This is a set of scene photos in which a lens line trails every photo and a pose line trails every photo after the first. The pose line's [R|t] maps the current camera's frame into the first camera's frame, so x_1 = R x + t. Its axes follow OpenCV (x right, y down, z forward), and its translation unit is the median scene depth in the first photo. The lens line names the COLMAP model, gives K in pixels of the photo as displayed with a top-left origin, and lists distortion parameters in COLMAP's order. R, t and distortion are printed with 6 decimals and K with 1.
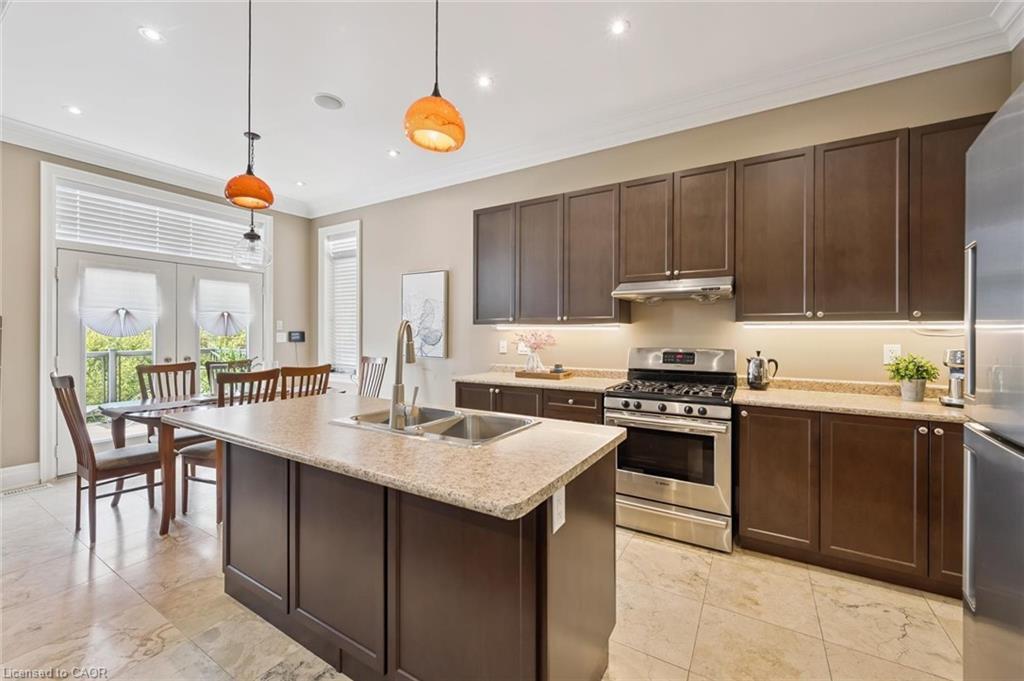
lens RADIAL K [[402.6, 0, 504.2], [0, 402.6, 335.2], [0, 0, 1]] dist [-0.002248, 0.000181]
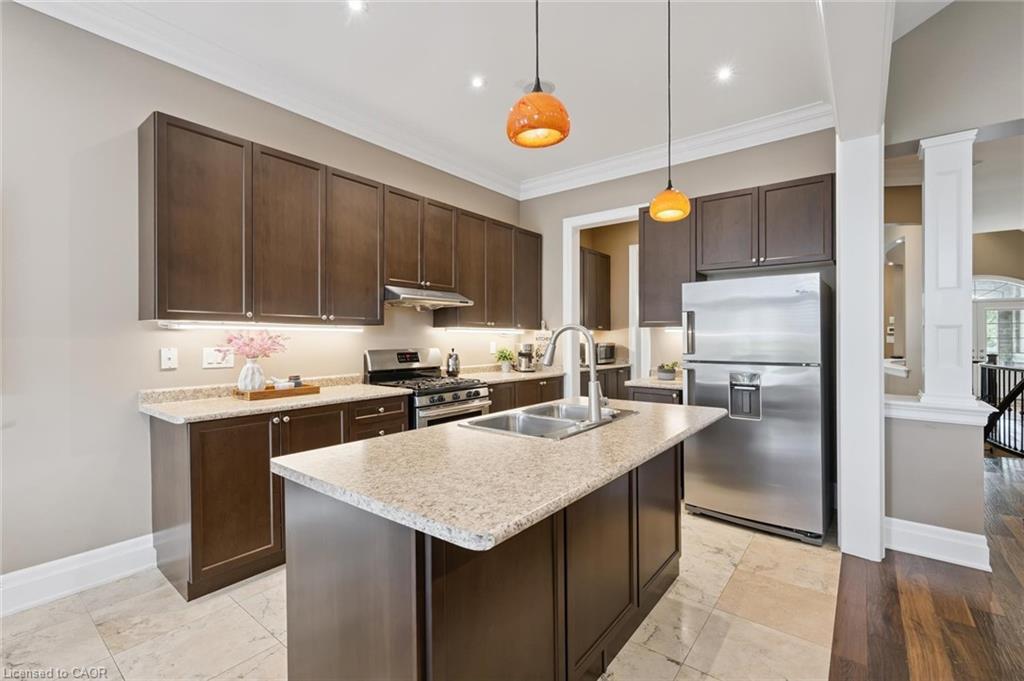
lens RADIAL K [[448.5, 0, 518.4], [0, 448.5, 338.1], [0, 0, 1]] dist [0.002415, 0.000650]
pose [[0.110724, -0.007191, 0.993825, -0.644793], [0.000705, 0.999974, 0.007157, -0.005441], [-0.993851, -0.000092, 0.110726, 0.452989]]
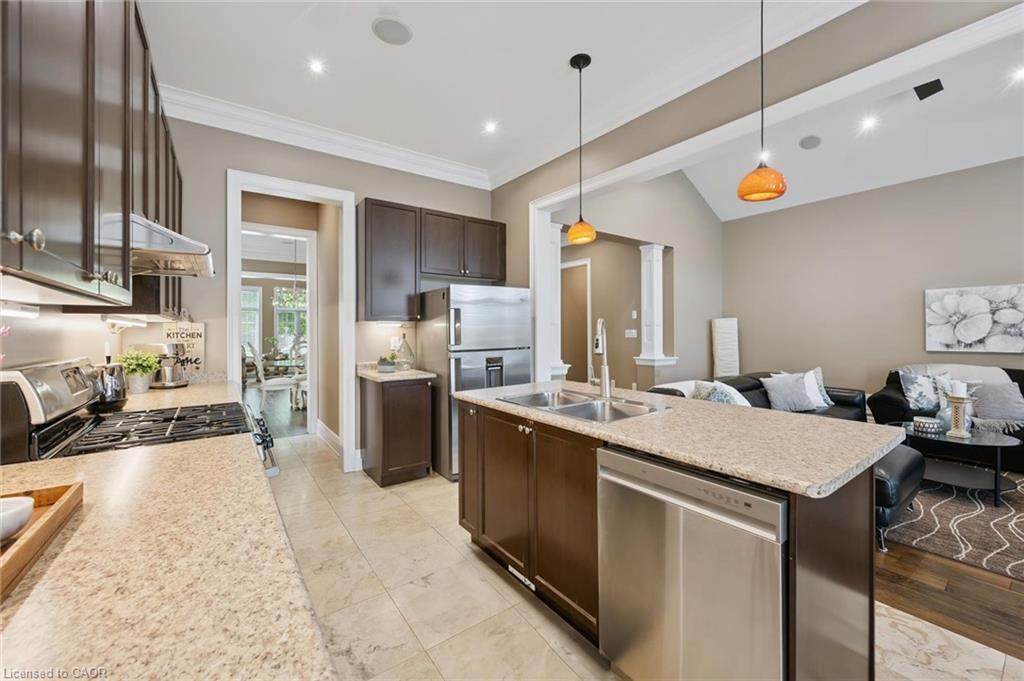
lens RADIAL K [[402.6, 0, 509.6], [0, 402.6, 330.6], [0, 0, 1]] dist [-0.002248, 0.000181]
pose [[-0.918420, 0.002426, 0.395598, -0.211331], [0.003681, 0.999990, 0.002413, -0.002747], [-0.395589, 0.003672, -0.918420, 1.016530]]
